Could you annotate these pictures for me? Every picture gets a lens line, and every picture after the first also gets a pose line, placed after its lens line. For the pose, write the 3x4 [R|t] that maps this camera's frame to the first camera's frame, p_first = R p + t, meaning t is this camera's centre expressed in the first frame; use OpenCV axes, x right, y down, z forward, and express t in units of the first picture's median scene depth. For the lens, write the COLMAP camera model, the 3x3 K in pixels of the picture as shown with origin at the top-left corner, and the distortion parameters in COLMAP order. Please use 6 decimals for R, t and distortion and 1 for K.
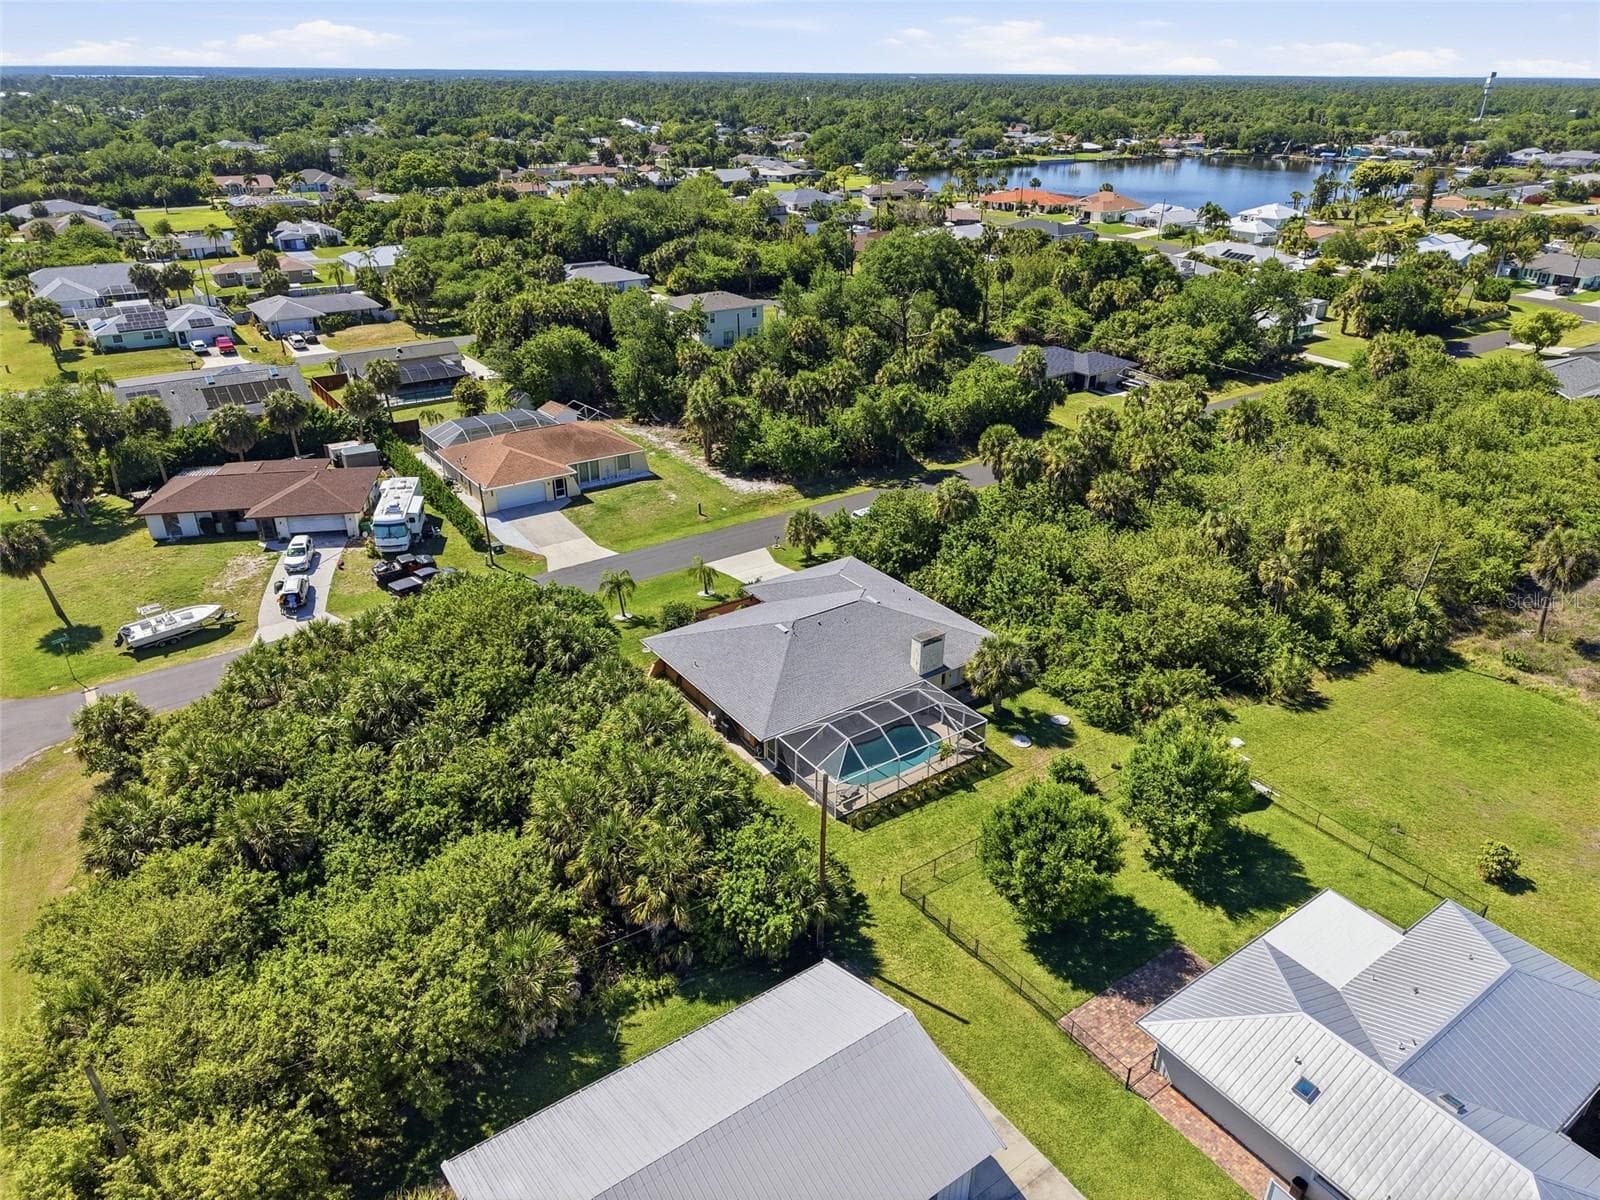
lens RADIAL K [[1074.2, 0, 808.7], [0, 1074.2, 598.9], [0, 0, 1]] dist [0.017270, -0.017934]
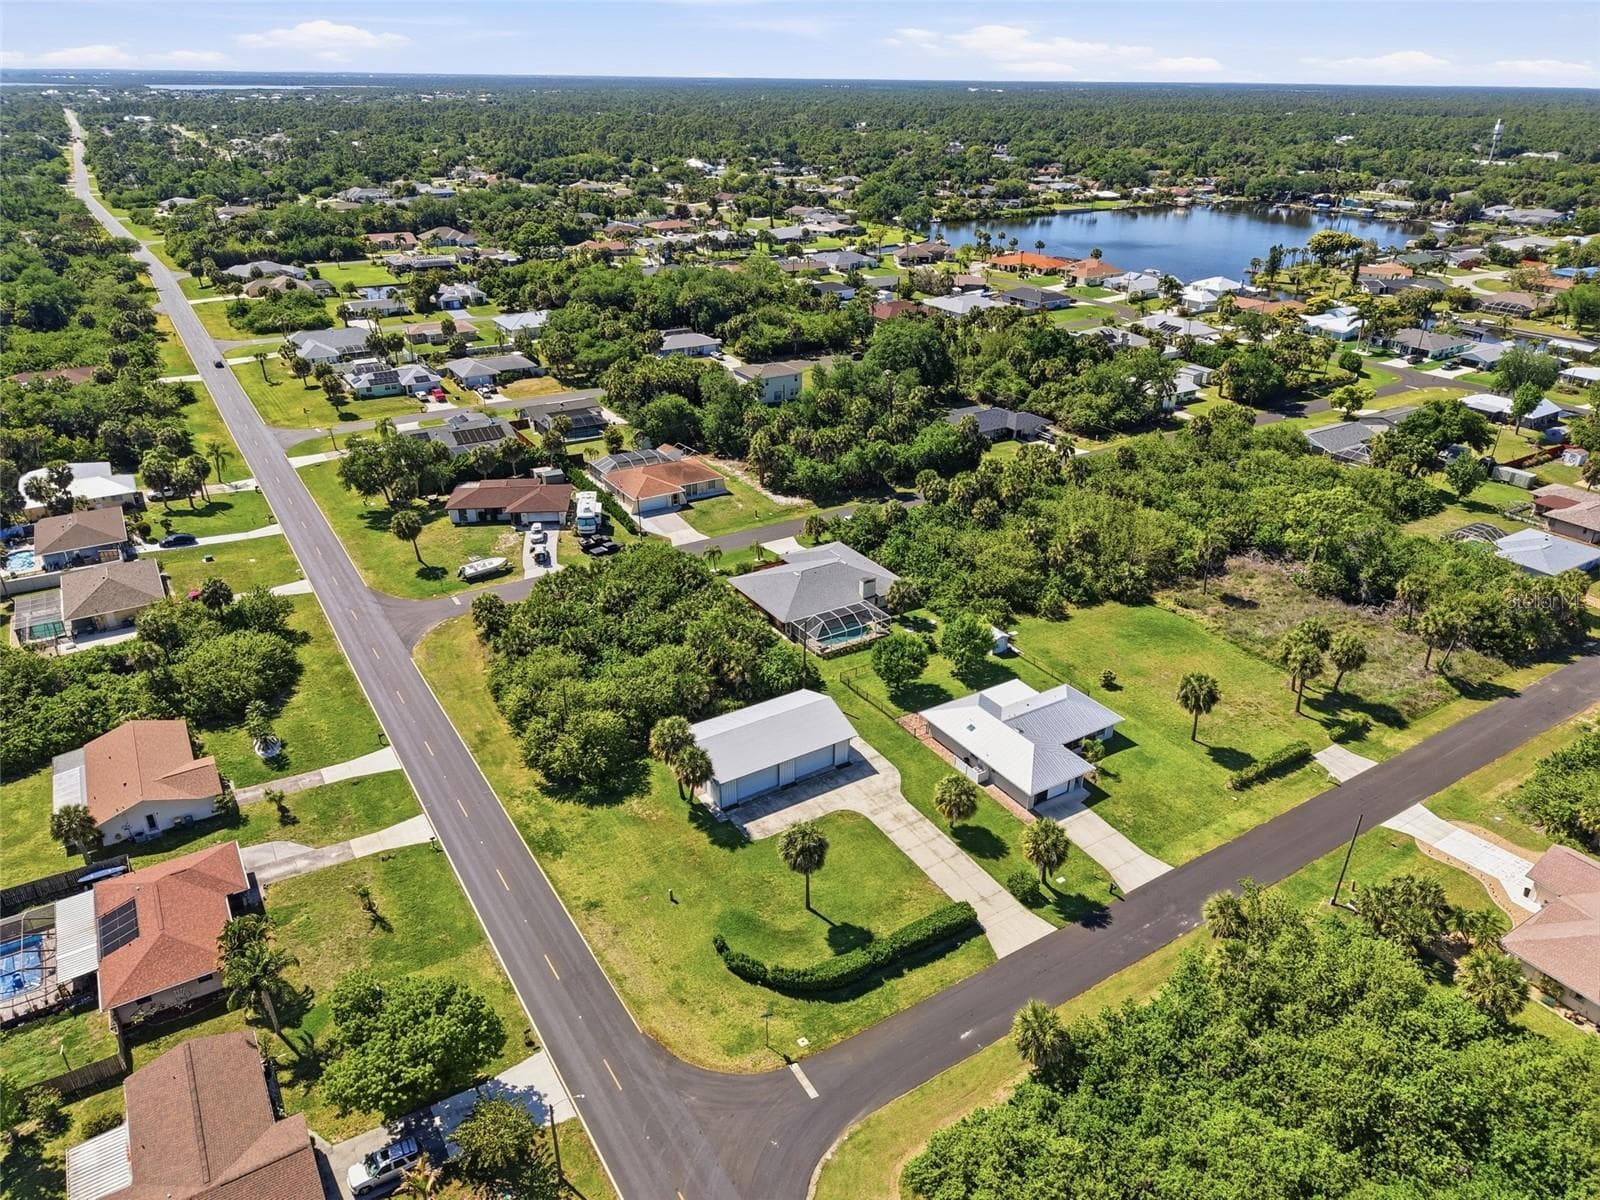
lens RADIAL K [[1067.8, 0, 809.5], [0, 1067.8, 606.4], [0, 0, 1]] dist [0.048939, -0.070048]
pose [[0.998703, 0.025857, -0.043871, 0.071420], [-0.025696, 0.999661, 0.004239, 0.063921], [0.043966, -0.003106, 0.999028, -0.808643]]
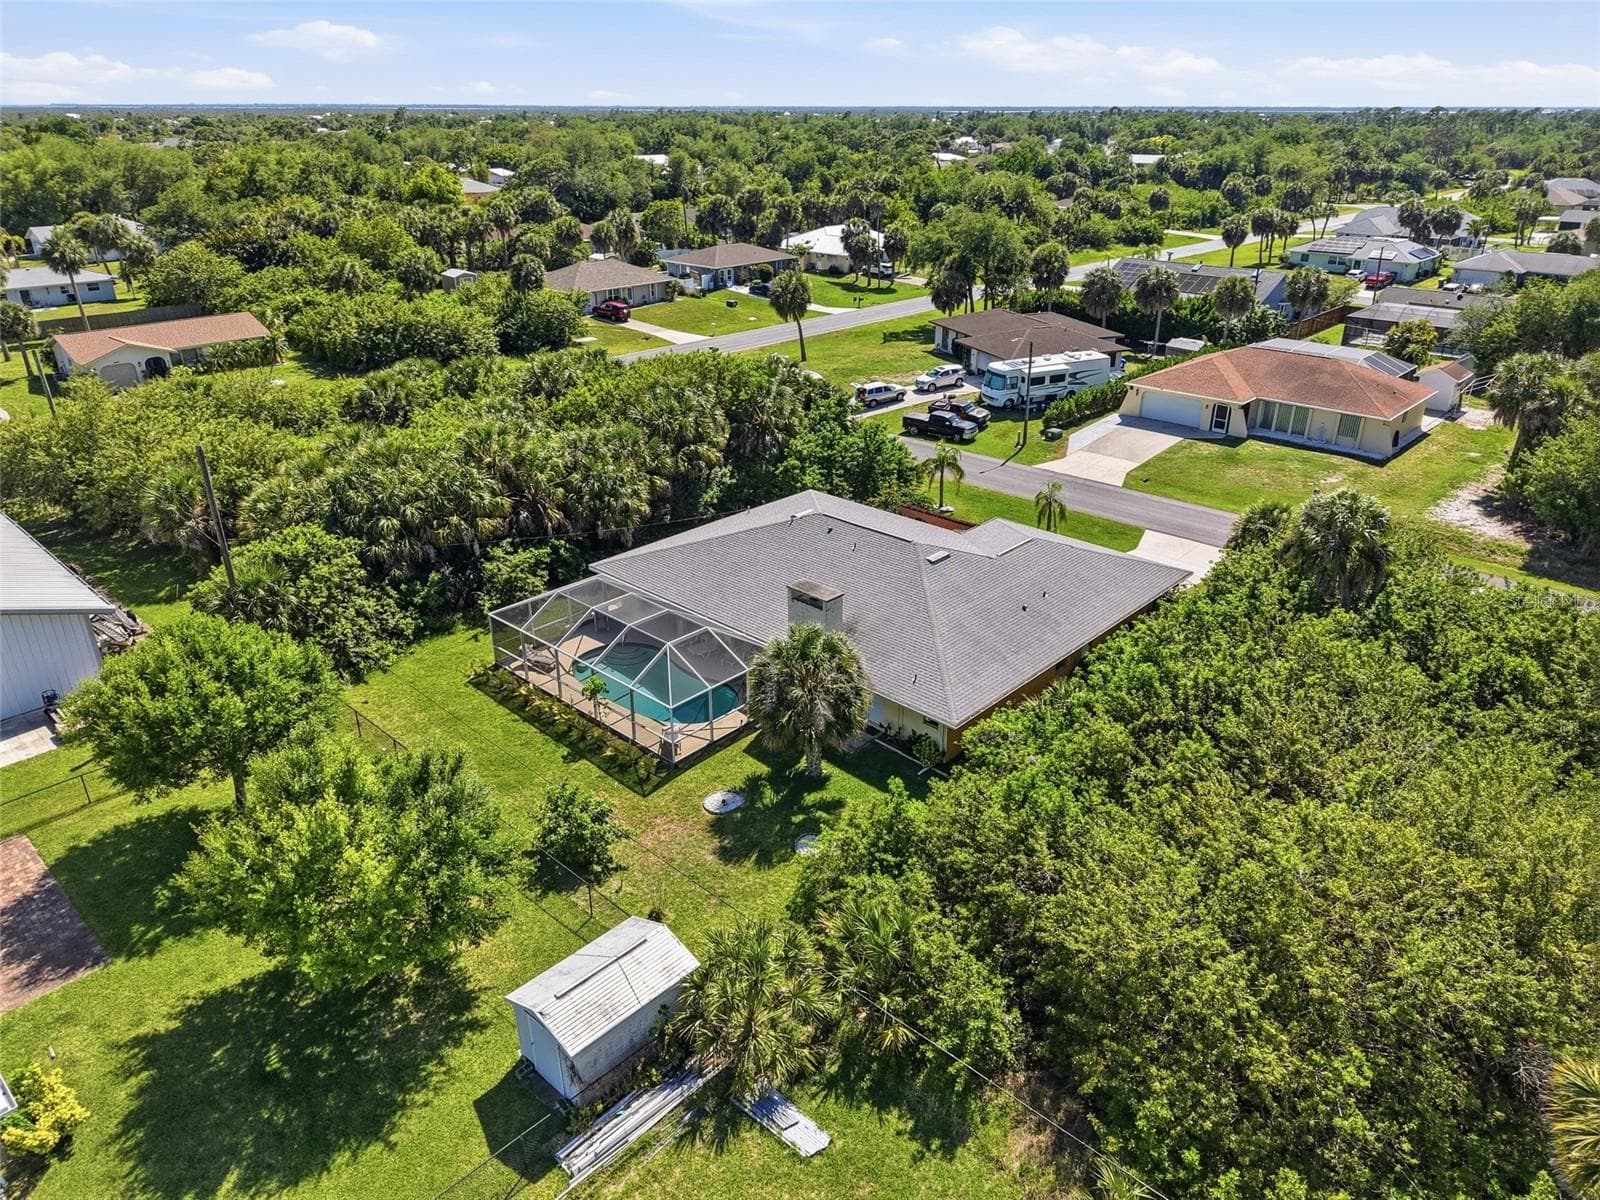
lens RADIAL K [[1077.2, 0, 807.7], [0, 1077.2, 600.3], [0, 0, 1]] dist [0.003999, 0.001070]
pose [[0.204991, 0.400985, -0.892855, 0.498001], [-0.430453, 0.856205, 0.285697, -0.099556], [0.879027, 0.325767, 0.348120, 0.618111]]
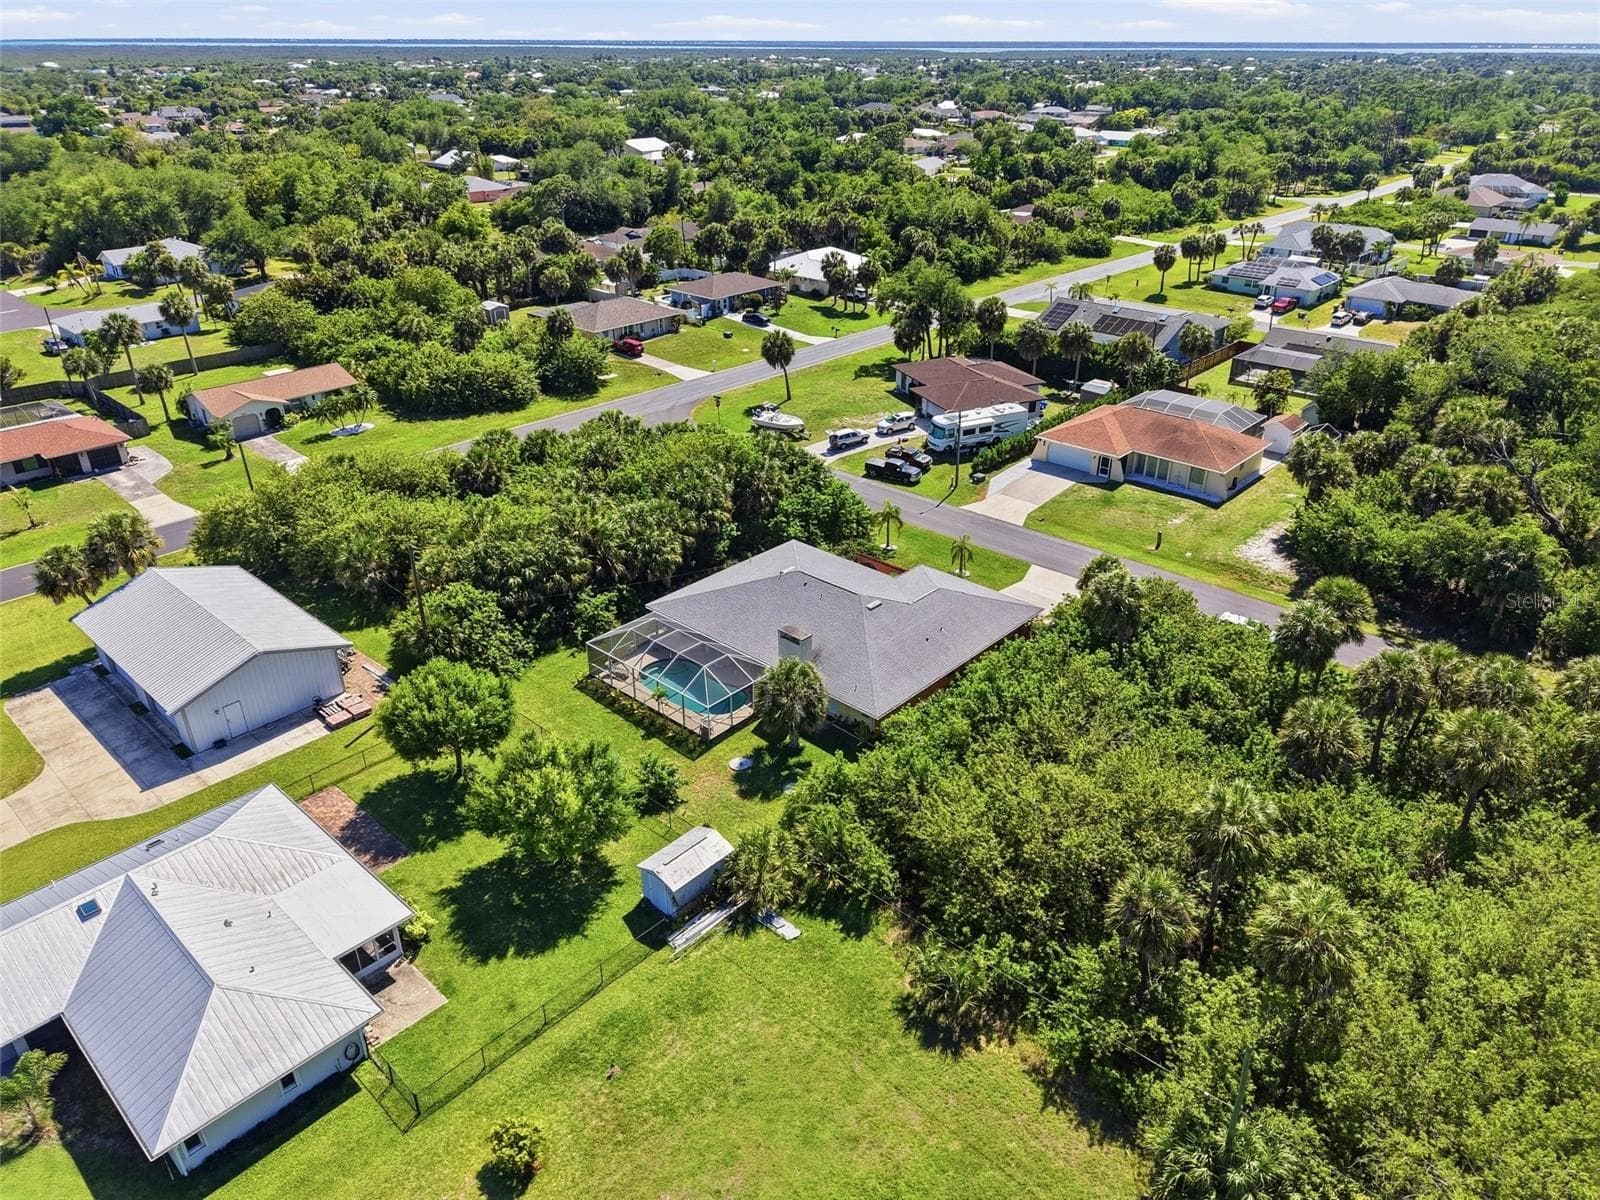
lens RADIAL K [[1067.8, 0, 809.5], [0, 1067.8, 606.4], [0, 0, 1]] dist [0.048939, -0.070048]
pose [[0.217702, 0.449005, -0.866603, 0.719516], [-0.430497, 0.841037, 0.327612, -0.234043], [0.875944, 0.301748, 0.376390, 0.505589]]
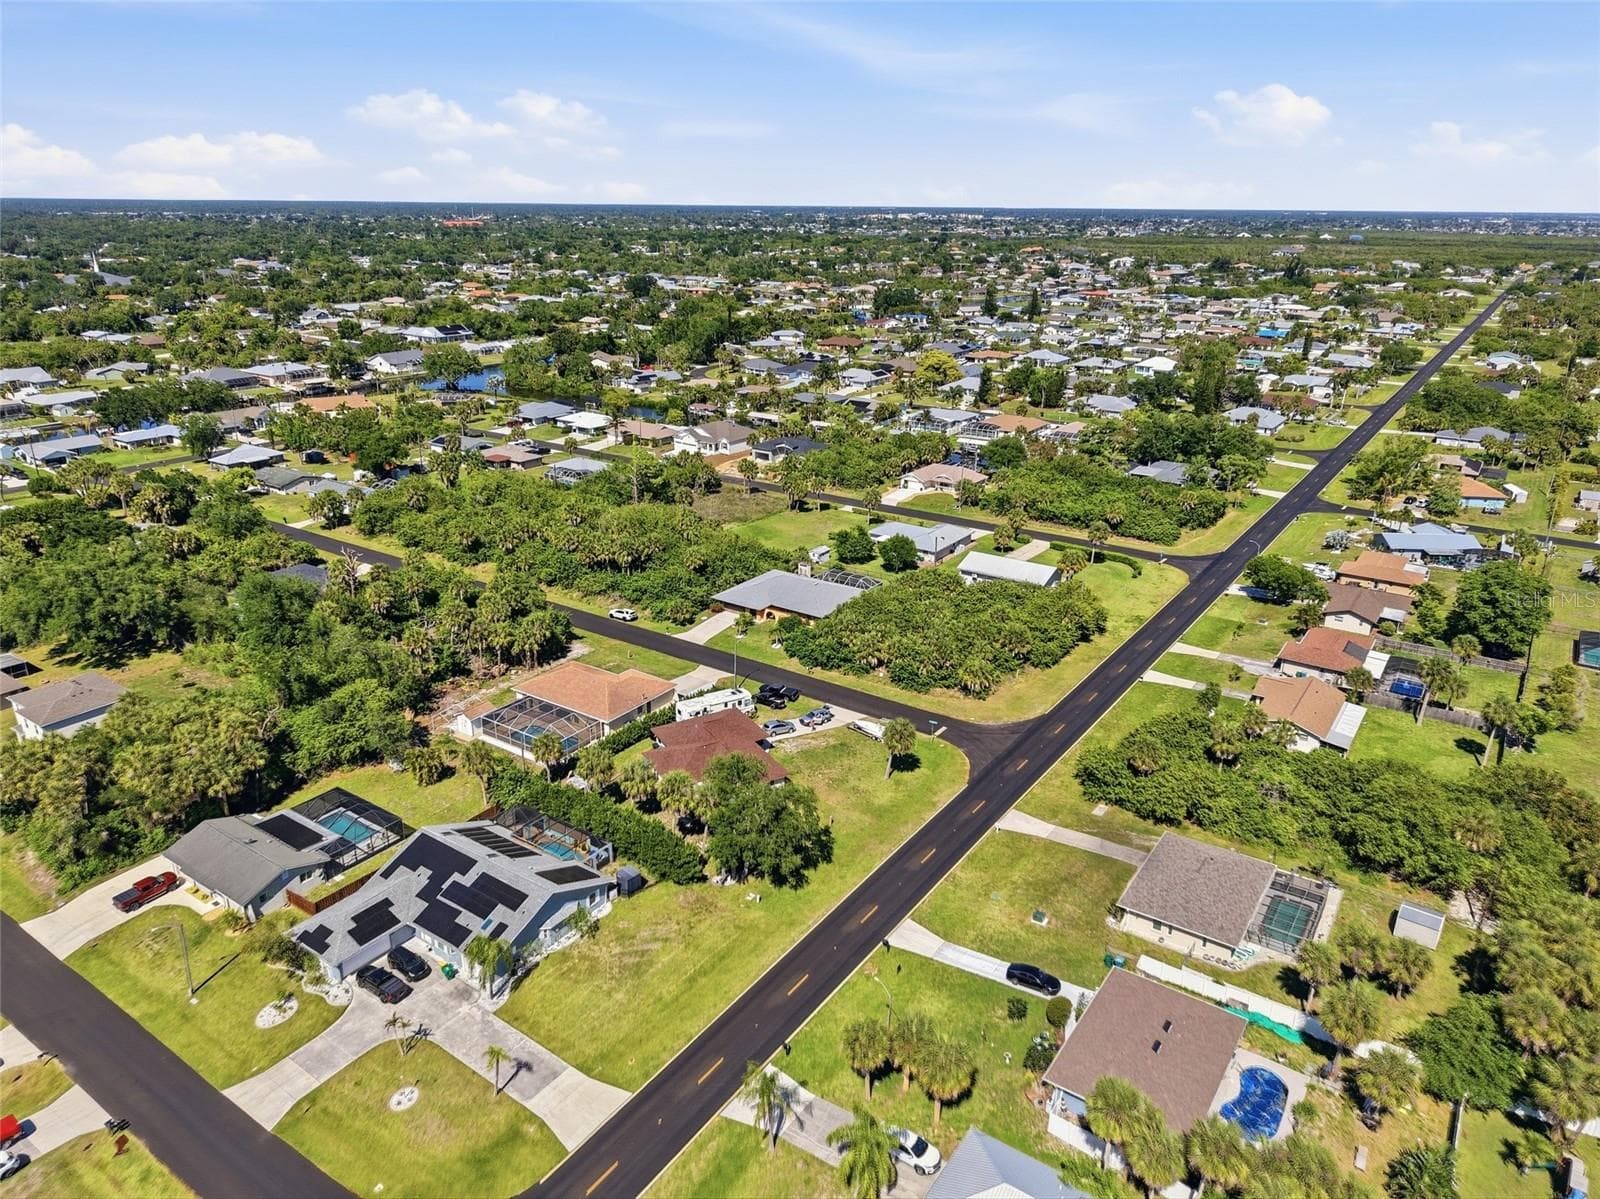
lens RADIAL K [[1067.8, 0, 809.5], [0, 1067.8, 605.9], [0, 0, 1]] dist [0.048939, -0.070048]
pose [[-0.344834, -0.340784, 0.874618, -1.817022], [0.403503, 0.787469, 0.465916, -0.902264], [-0.847511, 0.513574, -0.134038, 1.102574]]
